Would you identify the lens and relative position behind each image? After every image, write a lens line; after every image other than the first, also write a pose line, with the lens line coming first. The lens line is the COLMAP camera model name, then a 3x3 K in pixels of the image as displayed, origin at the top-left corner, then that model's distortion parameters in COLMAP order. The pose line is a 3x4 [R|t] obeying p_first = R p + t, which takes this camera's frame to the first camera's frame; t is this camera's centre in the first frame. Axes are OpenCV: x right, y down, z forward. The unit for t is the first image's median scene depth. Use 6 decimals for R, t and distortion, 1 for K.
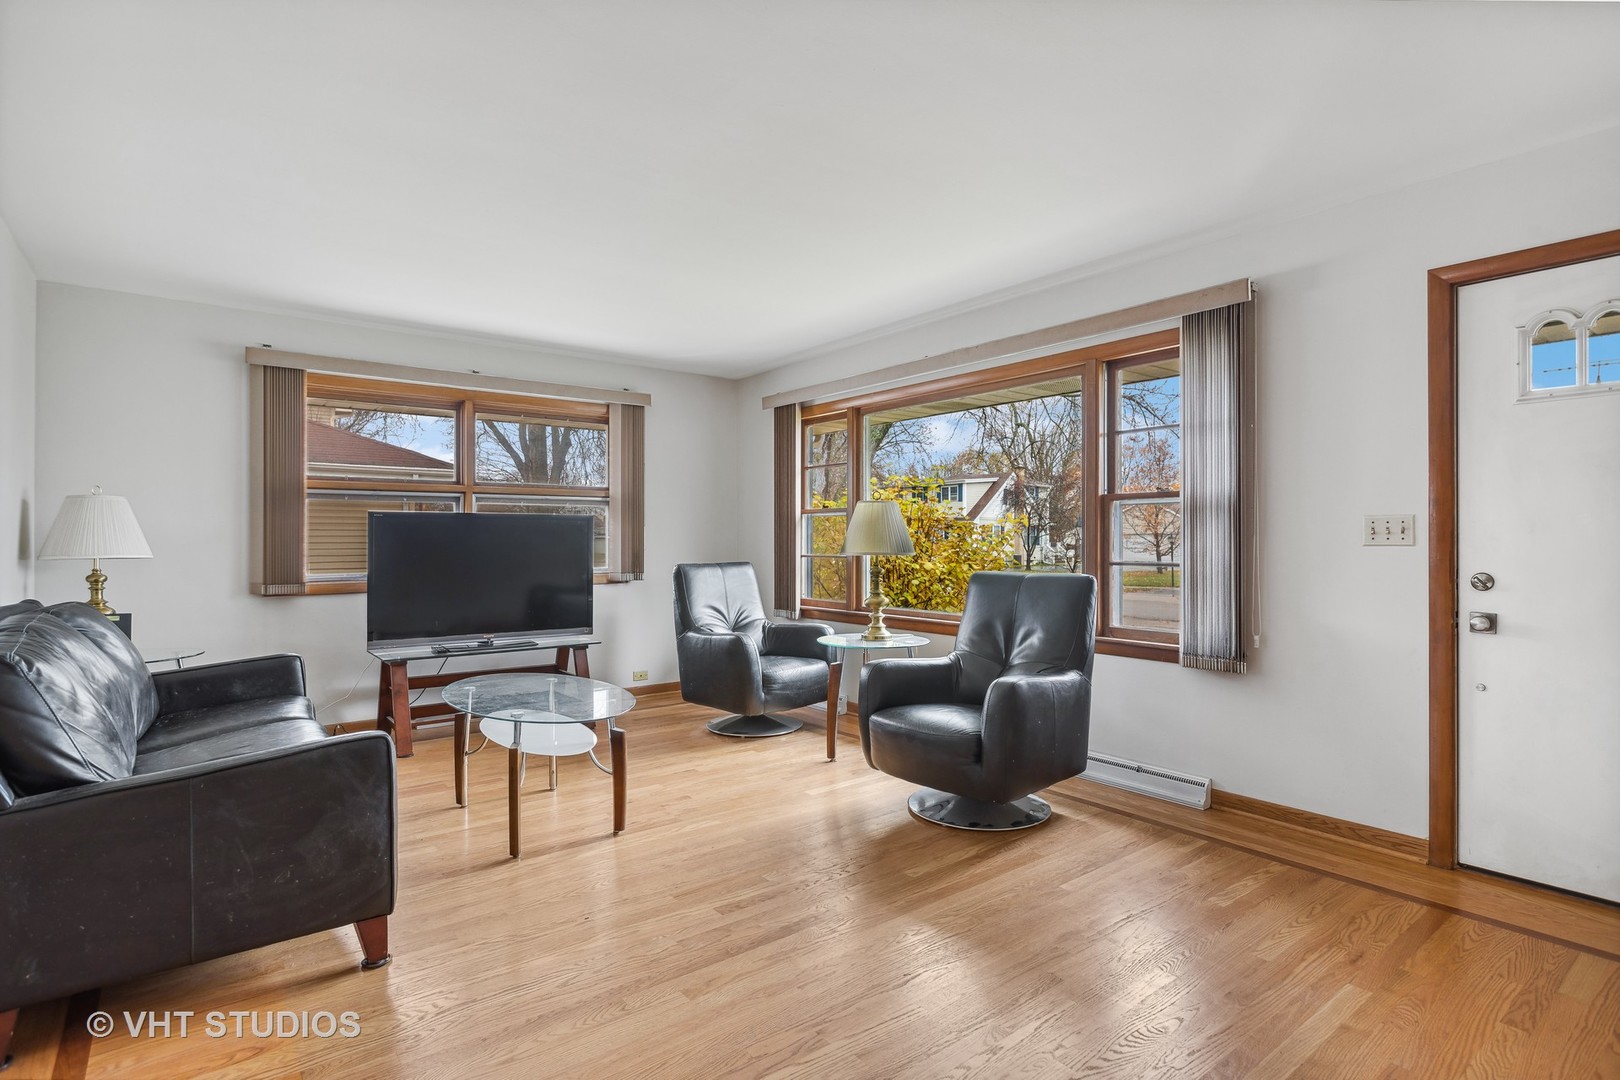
lens RADIAL K [[803.5, 0, 806.1], [0, 803.5, 542.6], [0, 0, 1]] dist [0.001201, 0.000232]
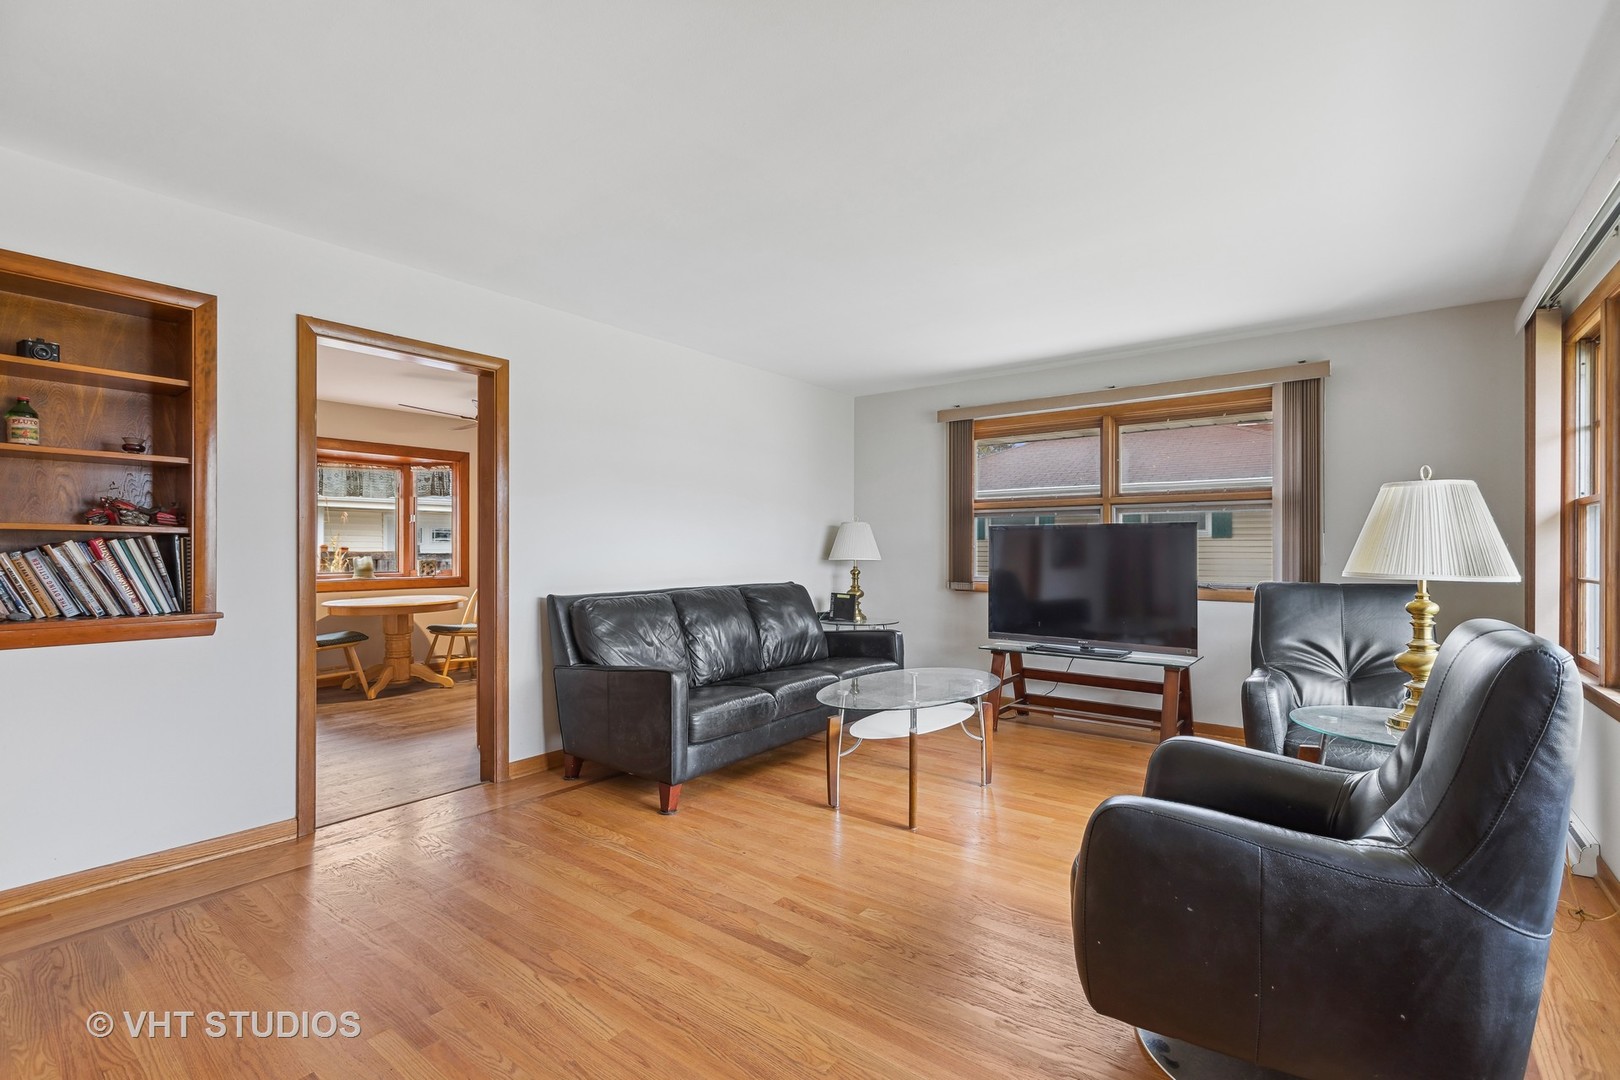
lens RADIAL K [[738.1, 0, 804.2], [0, 738.1, 542.2], [0, 0, 1]] dist [-0.000540, 0.000796]
pose [[0.245785, -0.007529, -0.969295, 0.468693], [-0.007238, 0.999928, -0.009603, -0.001122], [0.969297, 0.009376, 0.245713, 0.440590]]
